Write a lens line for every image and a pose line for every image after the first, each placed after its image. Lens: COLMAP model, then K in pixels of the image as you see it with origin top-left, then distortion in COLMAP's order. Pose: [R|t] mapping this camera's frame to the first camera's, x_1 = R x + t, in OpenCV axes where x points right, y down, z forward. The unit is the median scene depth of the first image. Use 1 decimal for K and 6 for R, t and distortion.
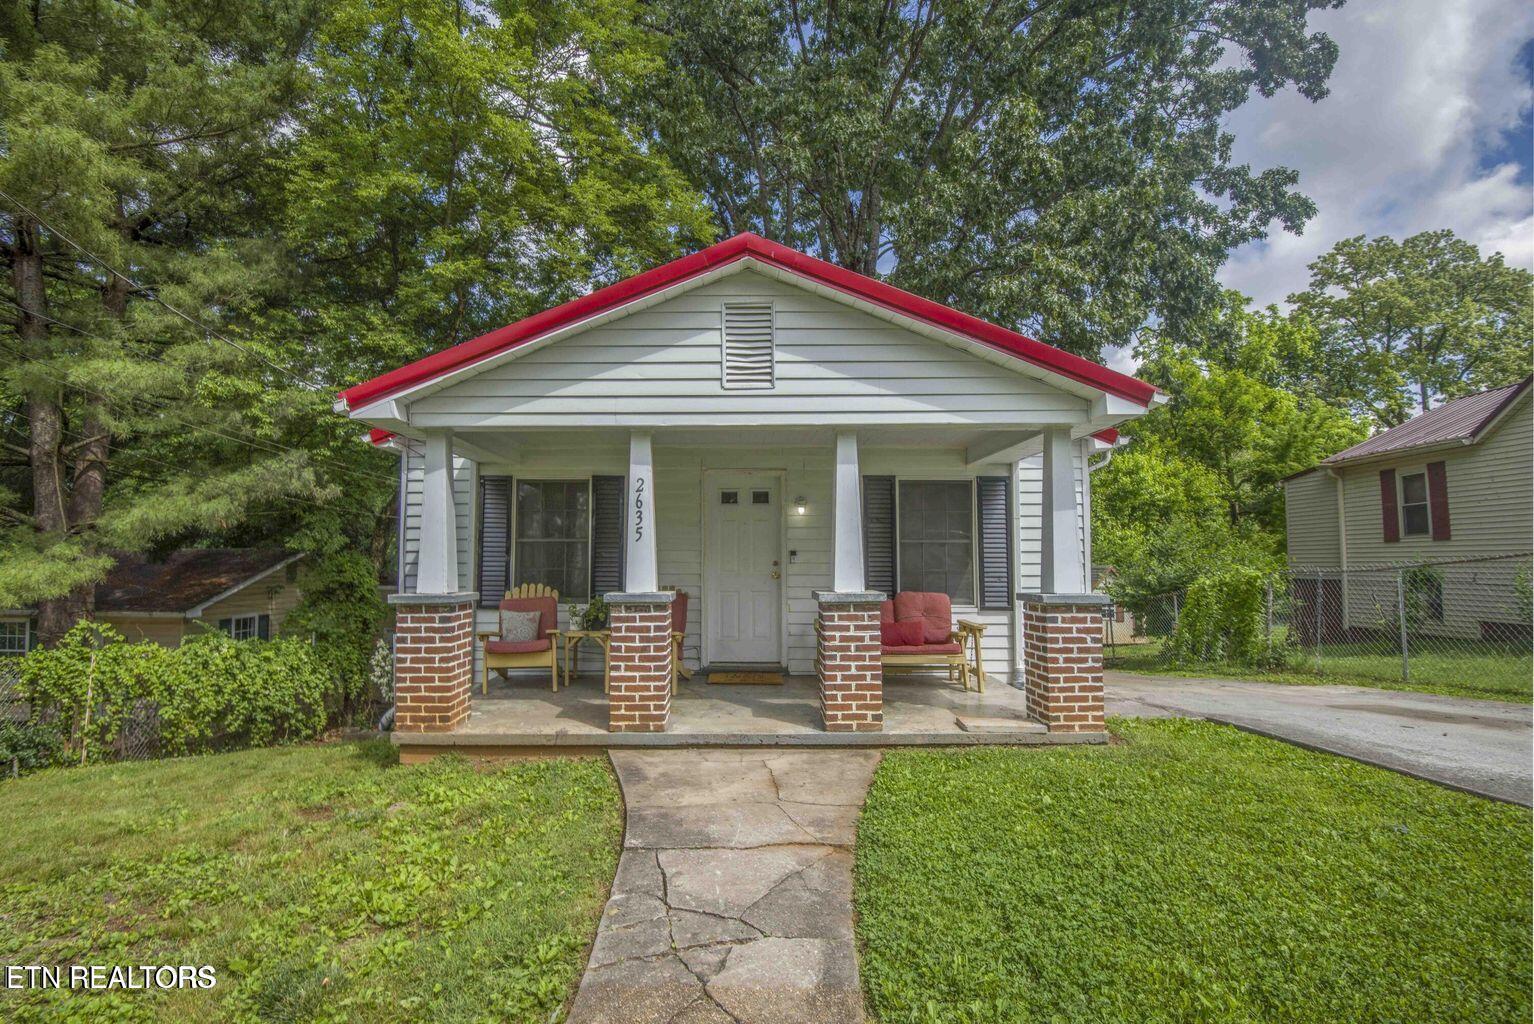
lens RADIAL K [[700.5, 0, 696.5], [0, 700.5, 511.0], [0, 0, 1]] dist [-0.021084, -0.007568]
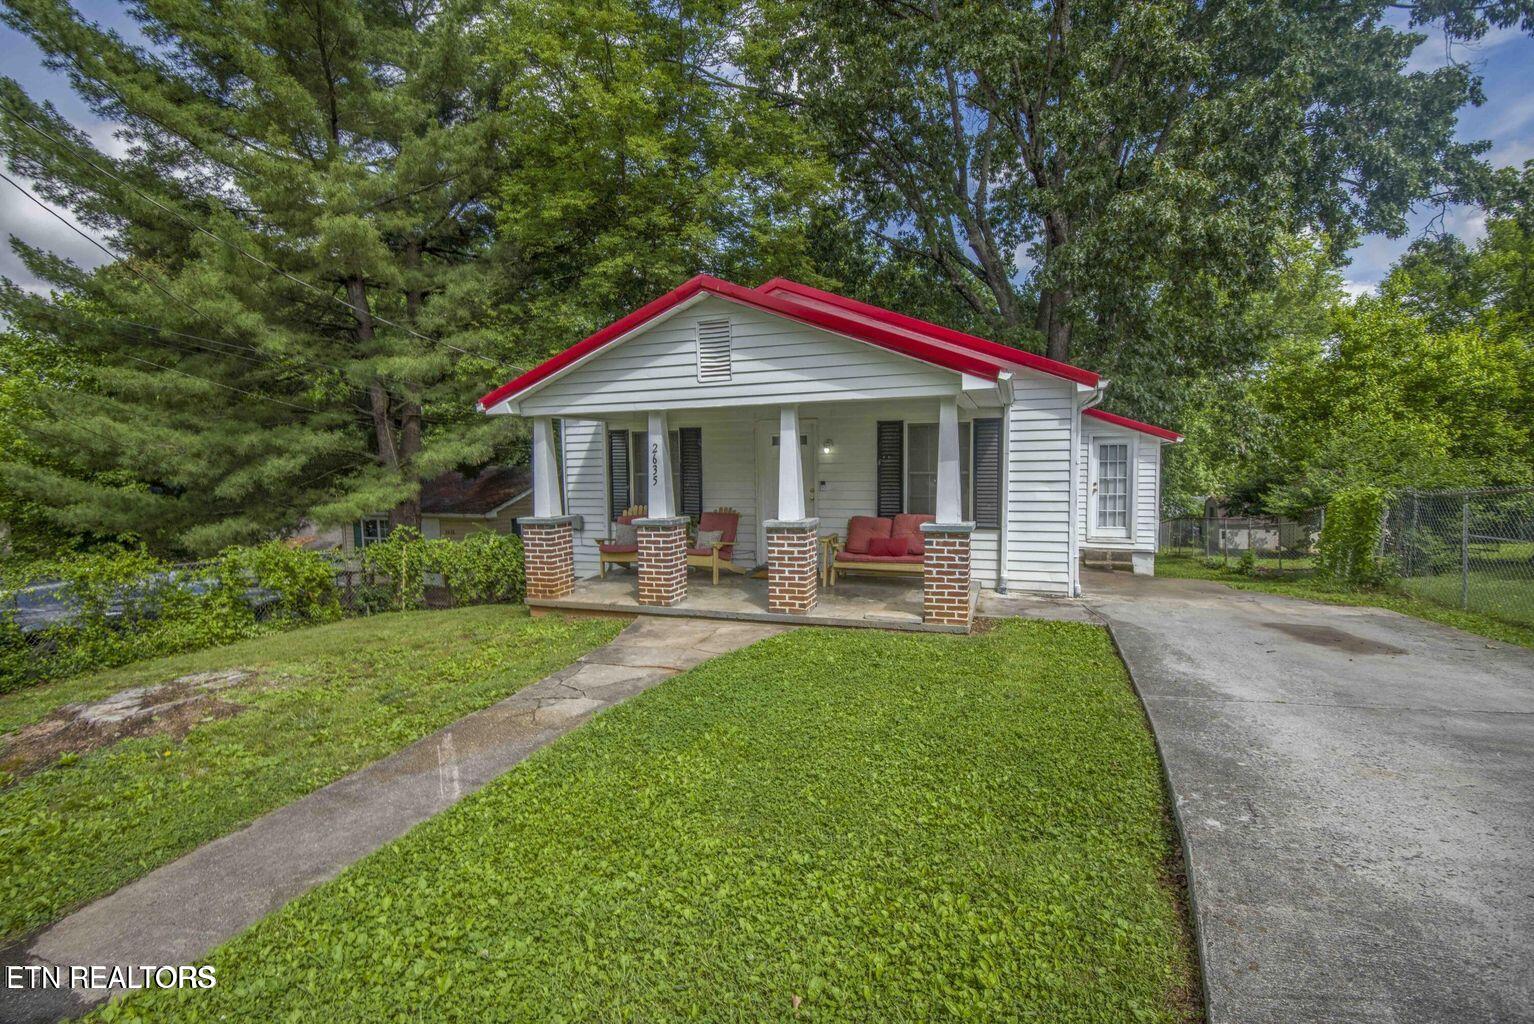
lens RADIAL K [[700.5, 0, 786.8], [0, 700.5, 499.9], [0, 0, 1]] dist [-0.021084, -0.007568]
pose [[0.950387, 0.007607, -0.310978, 0.666386], [0.036237, 0.990188, 0.134965, -0.121140], [0.308953, -0.139537, 0.940785, -0.356064]]
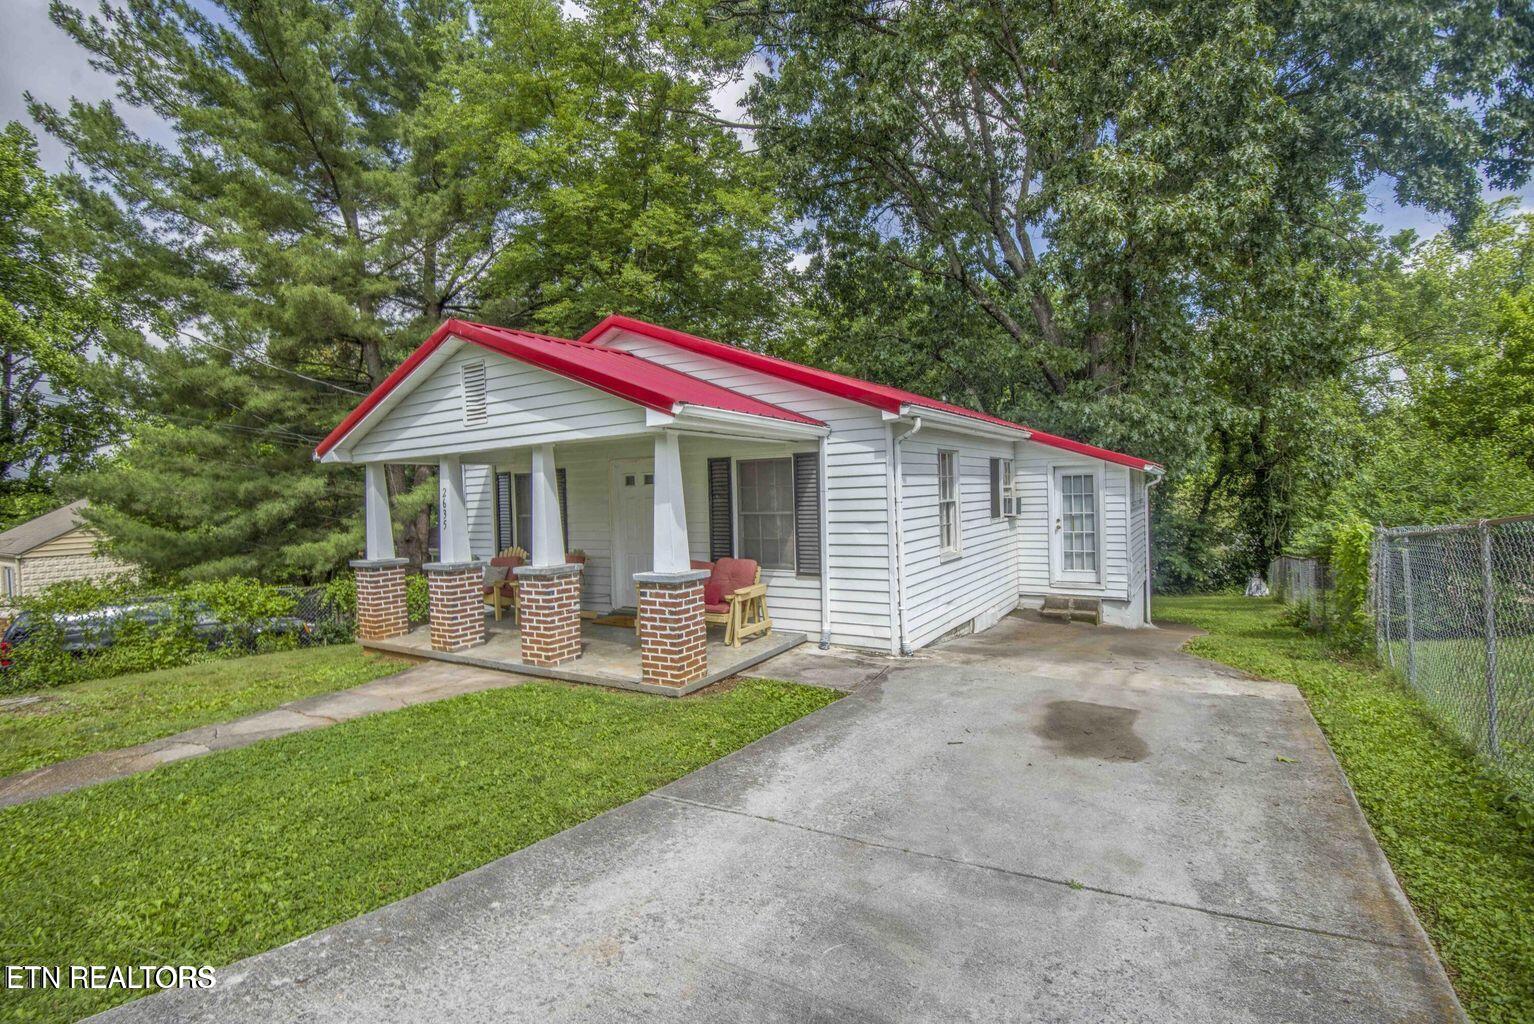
lens RADIAL K [[700.5, 0, 821.4], [0, 700.5, 500.8], [0, 0, 1]] dist [-0.021084, -0.007568]
pose [[0.864768, -0.017680, -0.501860, 1.395013], [0.067110, 0.994484, 0.080605, -0.086608], [0.497667, -0.103385, 0.861185, 0.104570]]
